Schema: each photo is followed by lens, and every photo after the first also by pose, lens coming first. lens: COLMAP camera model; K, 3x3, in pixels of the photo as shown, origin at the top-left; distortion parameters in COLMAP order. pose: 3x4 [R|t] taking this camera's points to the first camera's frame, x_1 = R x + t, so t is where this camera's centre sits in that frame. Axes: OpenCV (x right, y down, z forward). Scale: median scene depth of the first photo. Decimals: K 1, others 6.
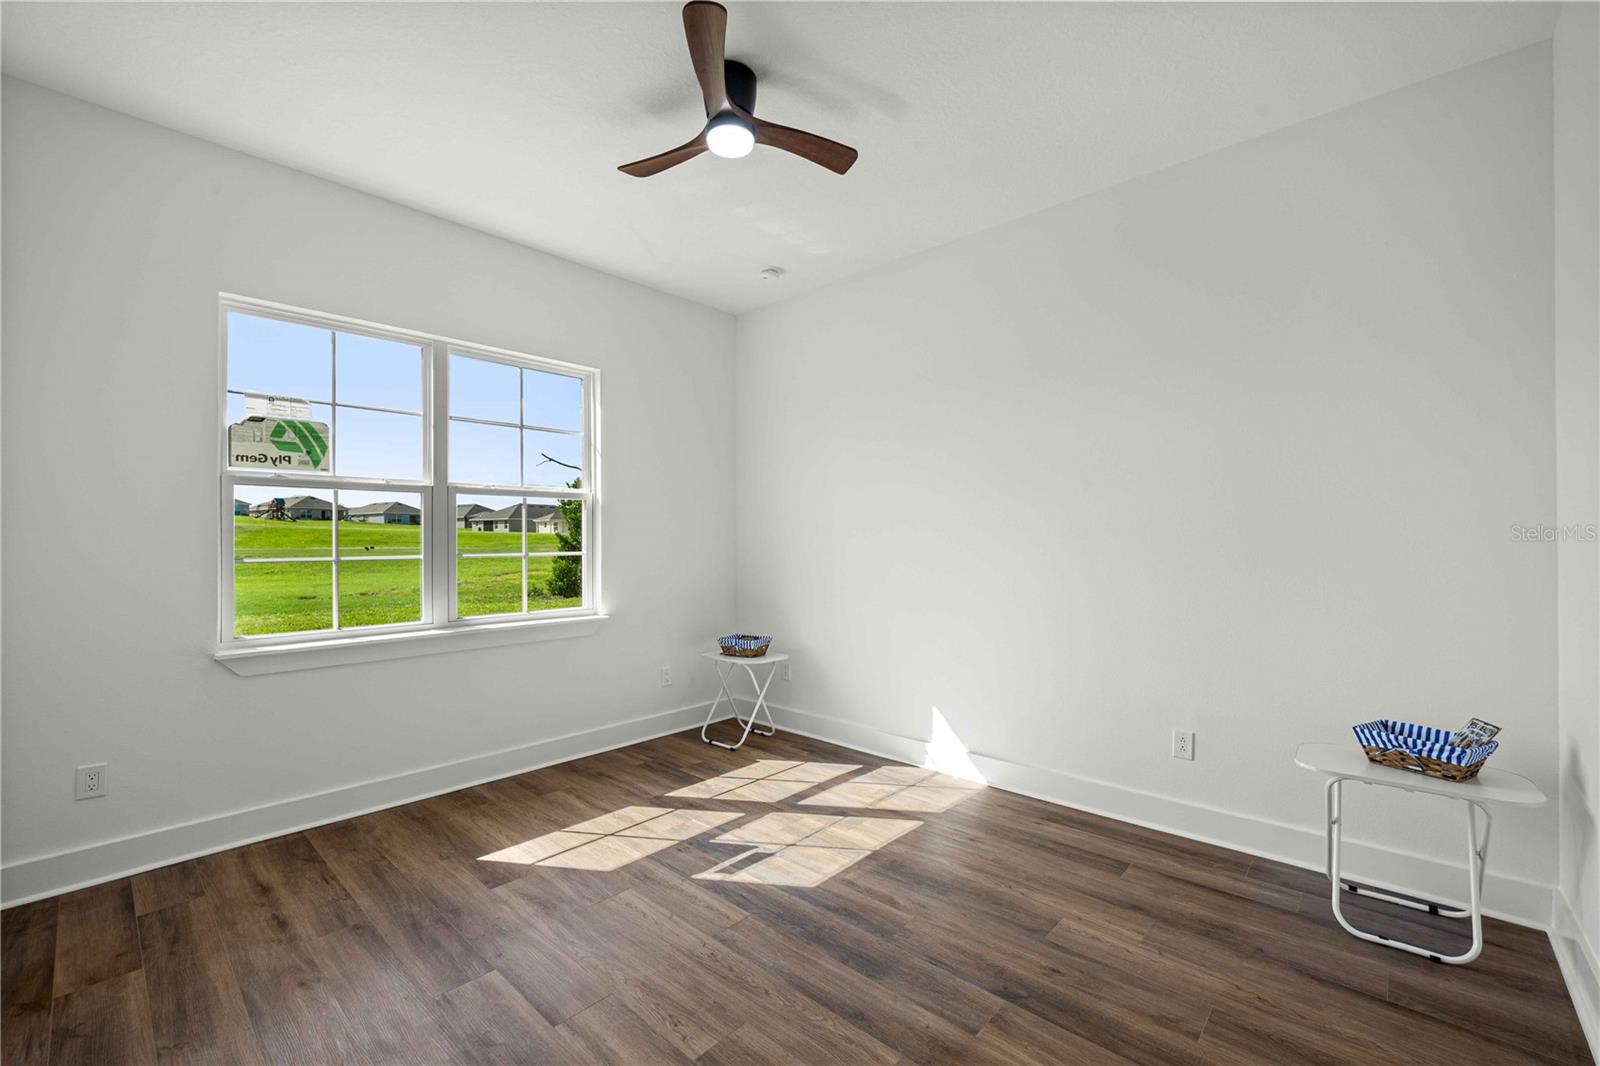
lens RADIAL K [[677.8, 0, 800.0], [0, 677.8, 533.0], [0, 0, 1]] dist [0.001161, 0.000022]
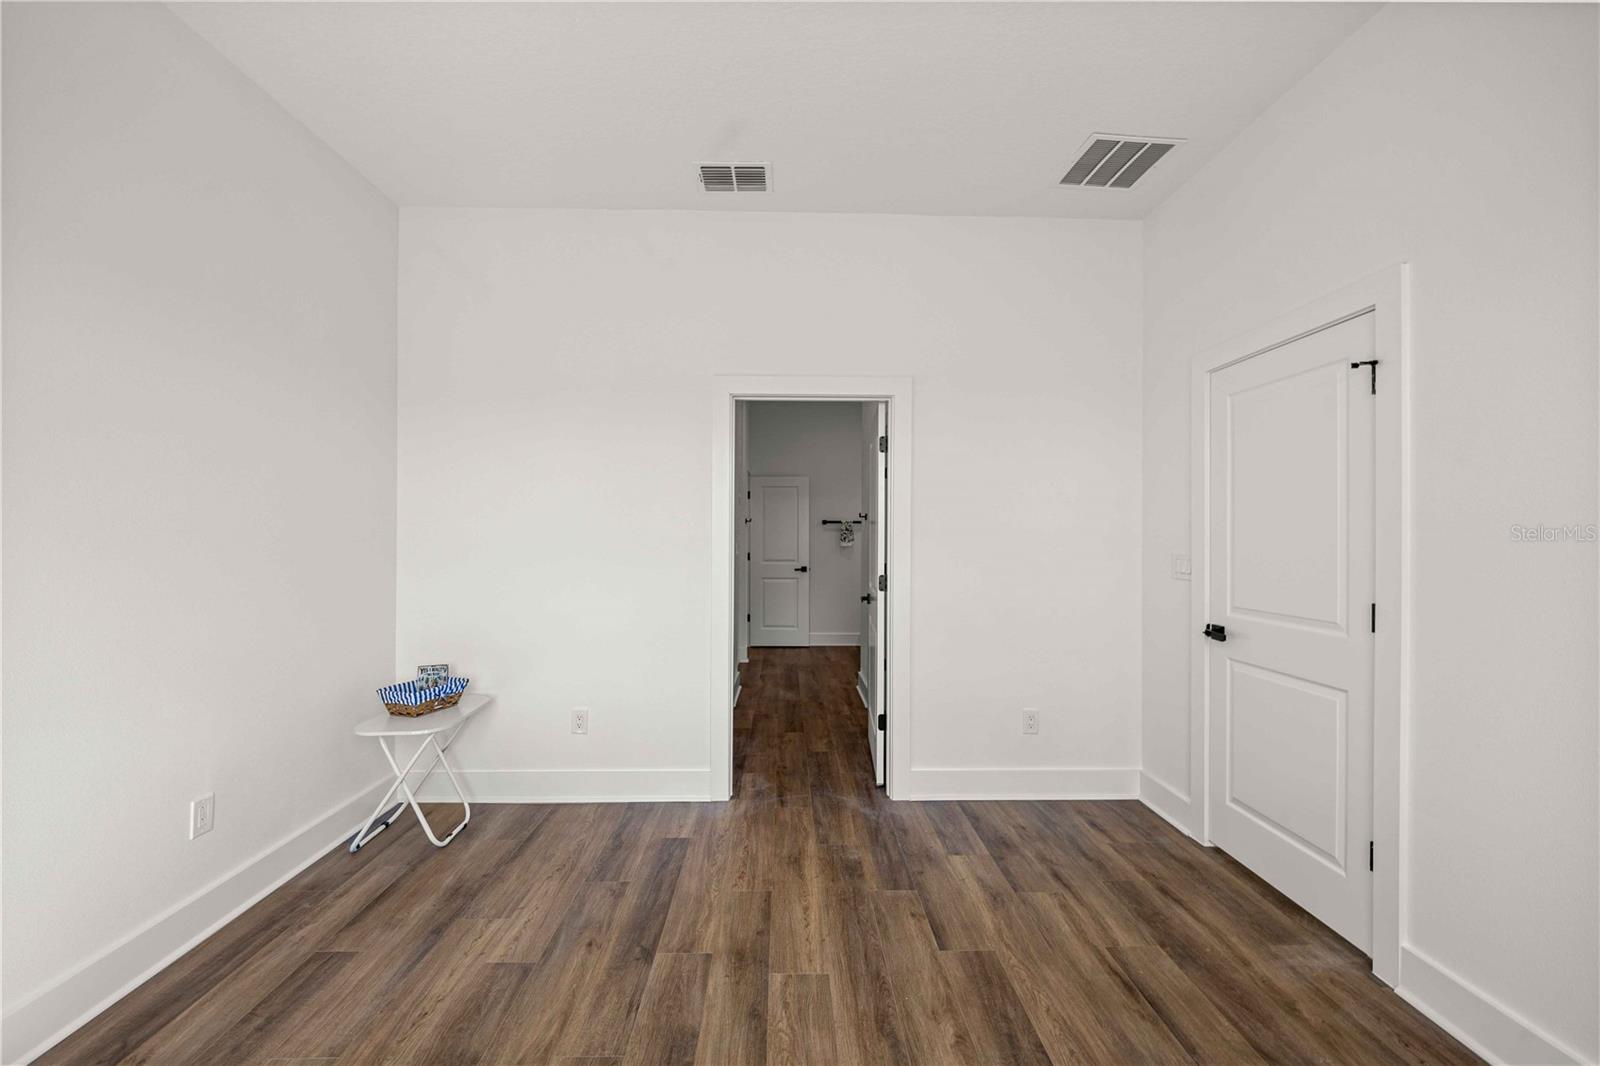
lens RADIAL K [[677.8, 0, 800.0], [0, 677.8, 533.0], [0, 0, 1]] dist [0.001161, 0.000022]
pose [[-0.696902, -0.003443, 0.717158, -0.613656], [-0.011461, 0.999914, -0.006336, -0.007005], [-0.717074, -0.012635, -0.696882, 1.483319]]
